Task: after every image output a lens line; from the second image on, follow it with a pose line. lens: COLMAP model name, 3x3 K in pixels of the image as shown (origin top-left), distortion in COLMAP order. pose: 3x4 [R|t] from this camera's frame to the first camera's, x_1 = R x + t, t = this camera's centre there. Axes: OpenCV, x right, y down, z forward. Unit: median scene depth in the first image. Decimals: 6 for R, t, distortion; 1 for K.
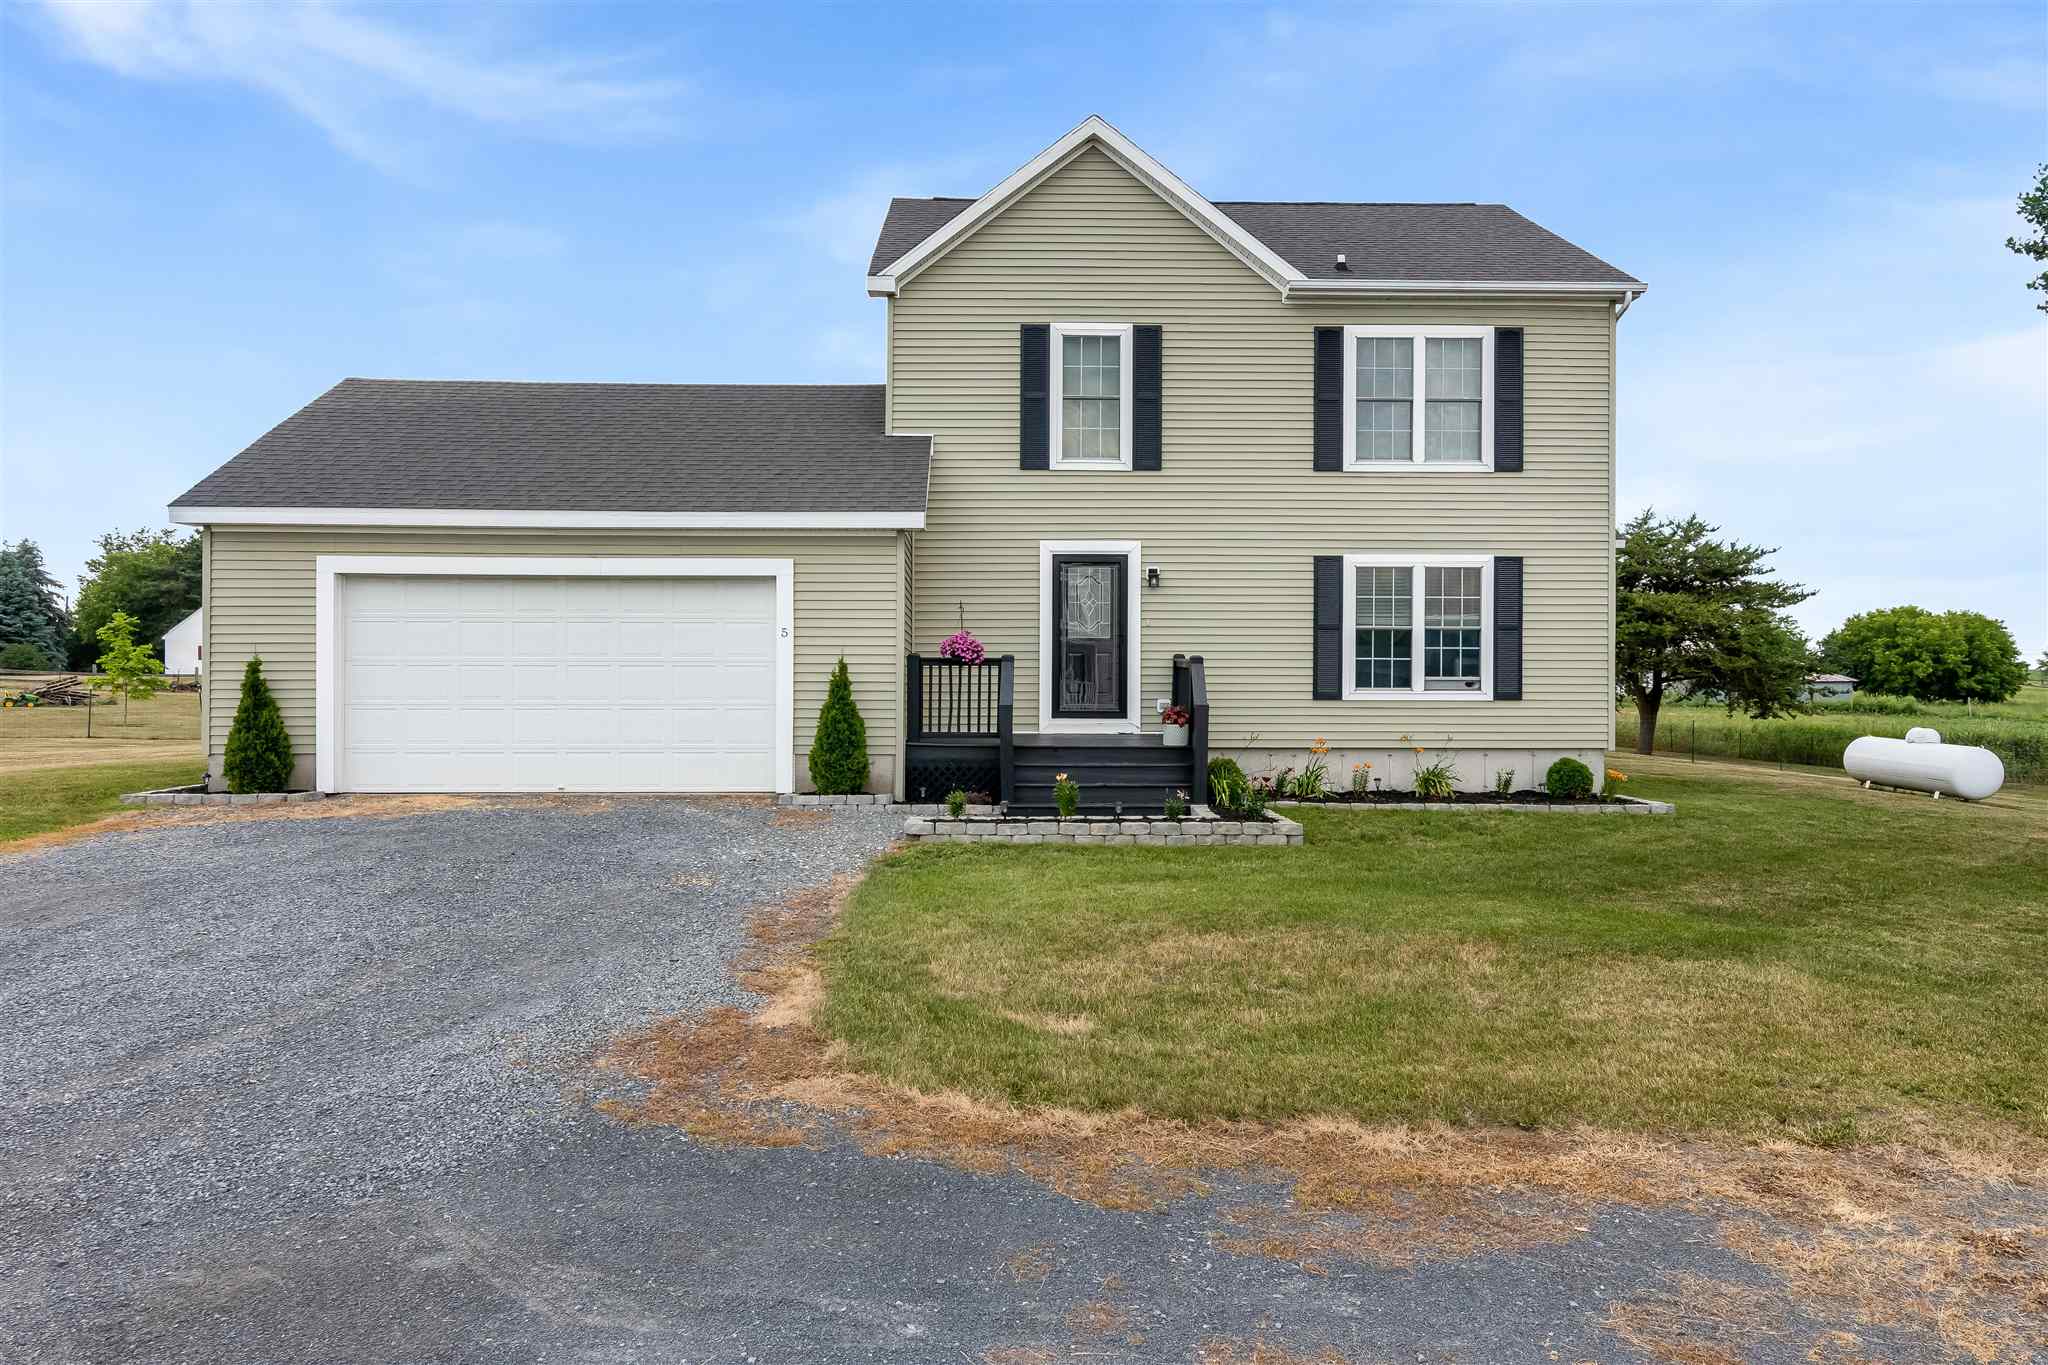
lens RADIAL K [[1326.9, 0, 1024.0], [0, 1326.9, 682.5], [0, 0, 1]] dist [0.001924, -0.000094]
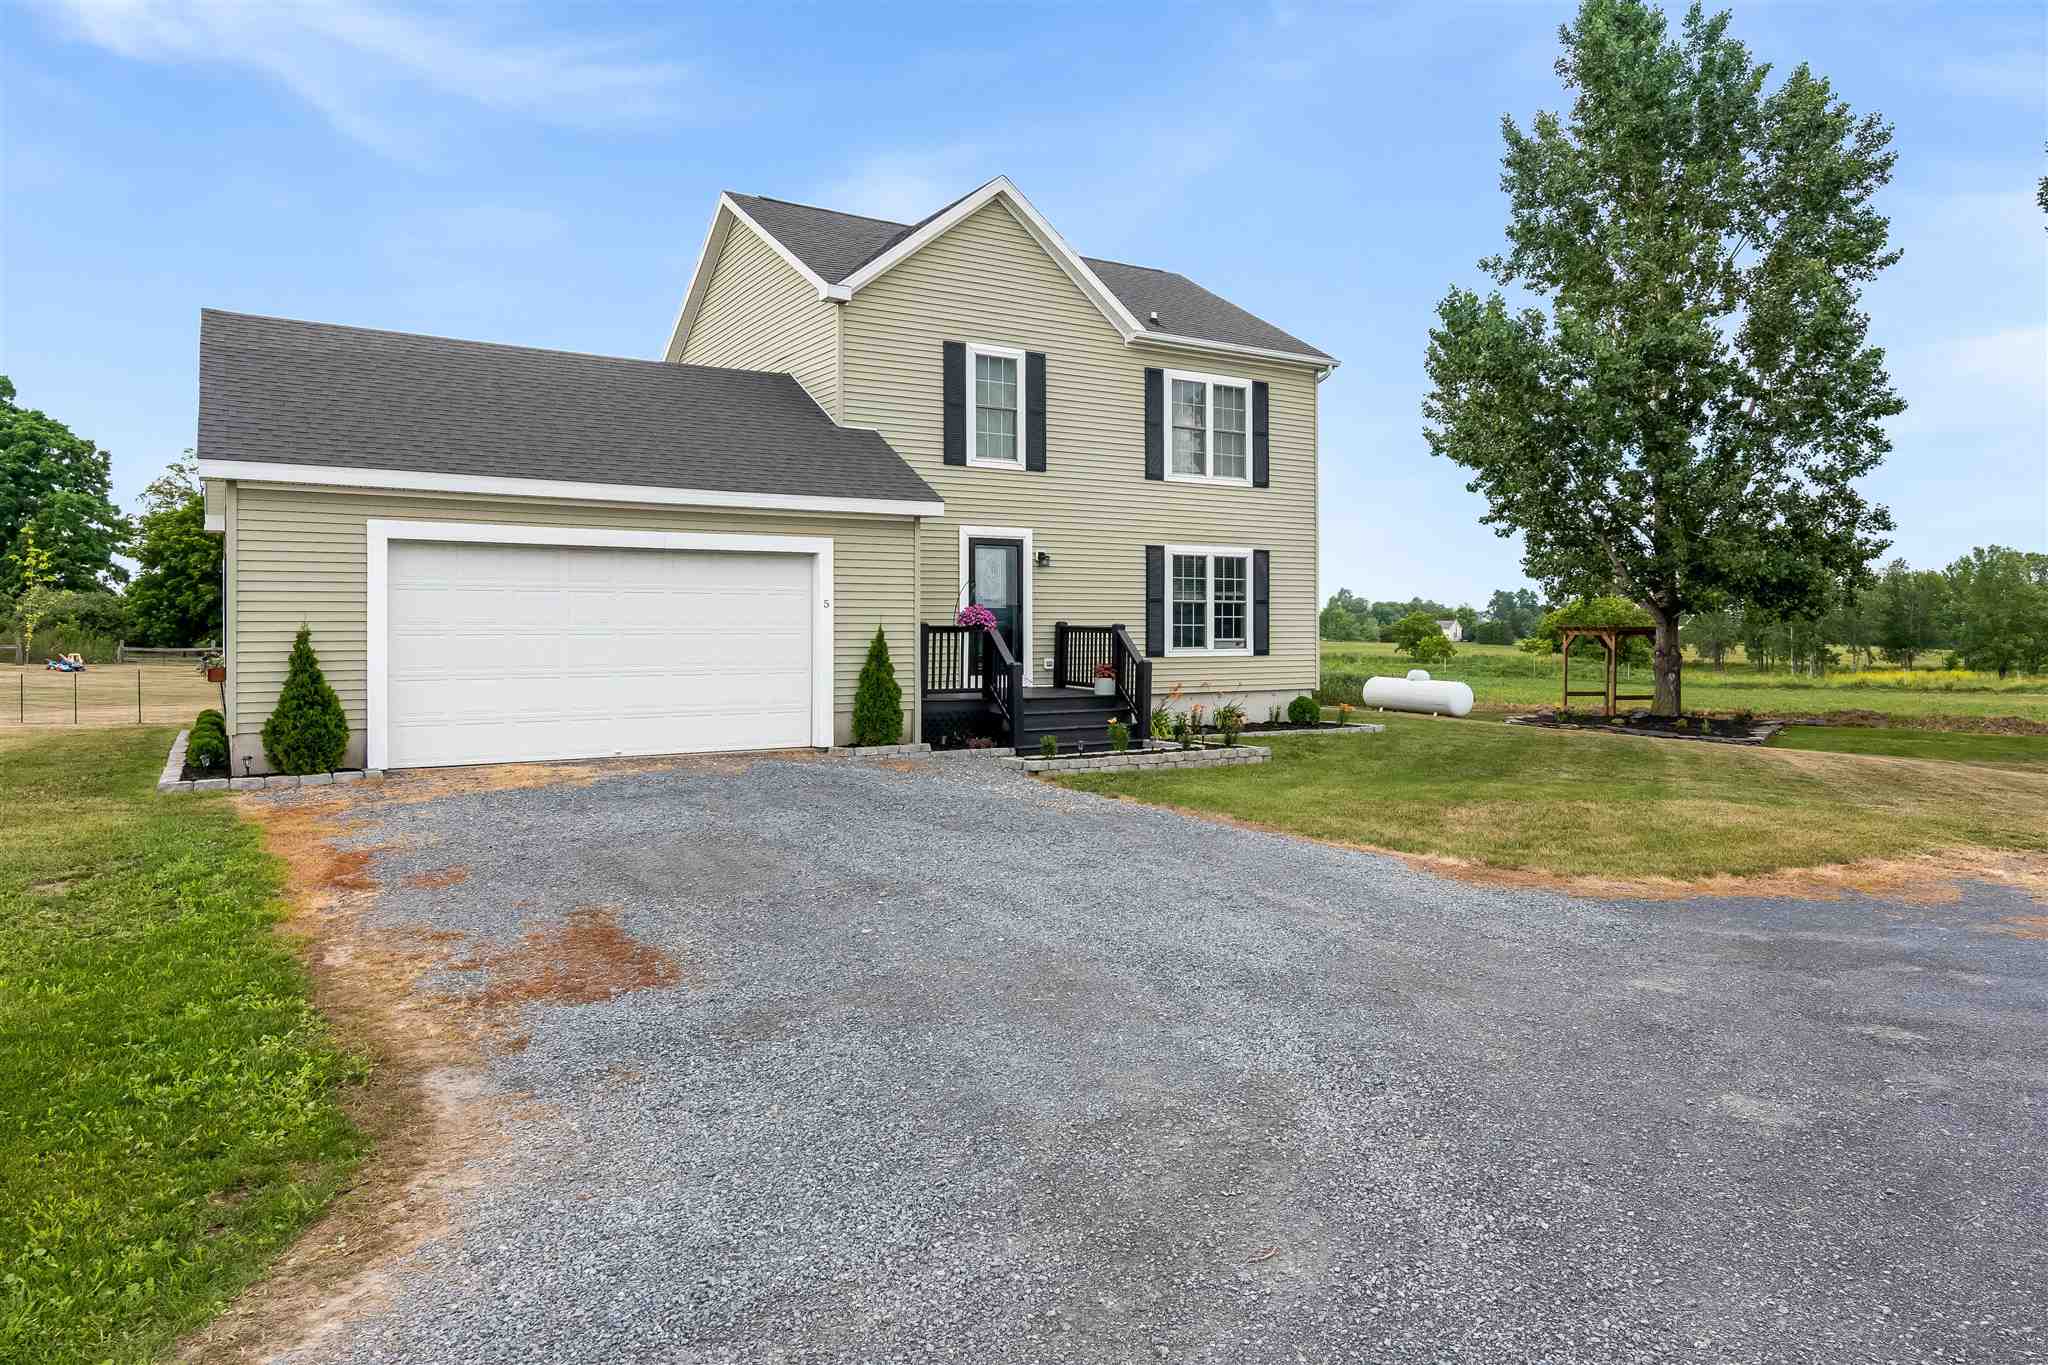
lens RADIAL K [[1312.7, 0, 1023.3], [0, 1312.7, 638.9], [0, 0, 1]] dist [-0.001116, -0.000387]
pose [[0.860981, -0.006886, 0.508591, -0.538250], [0.006511, 0.999976, 0.002517, -0.008561], [-0.508596, 0.001144, 0.861004, -0.036130]]
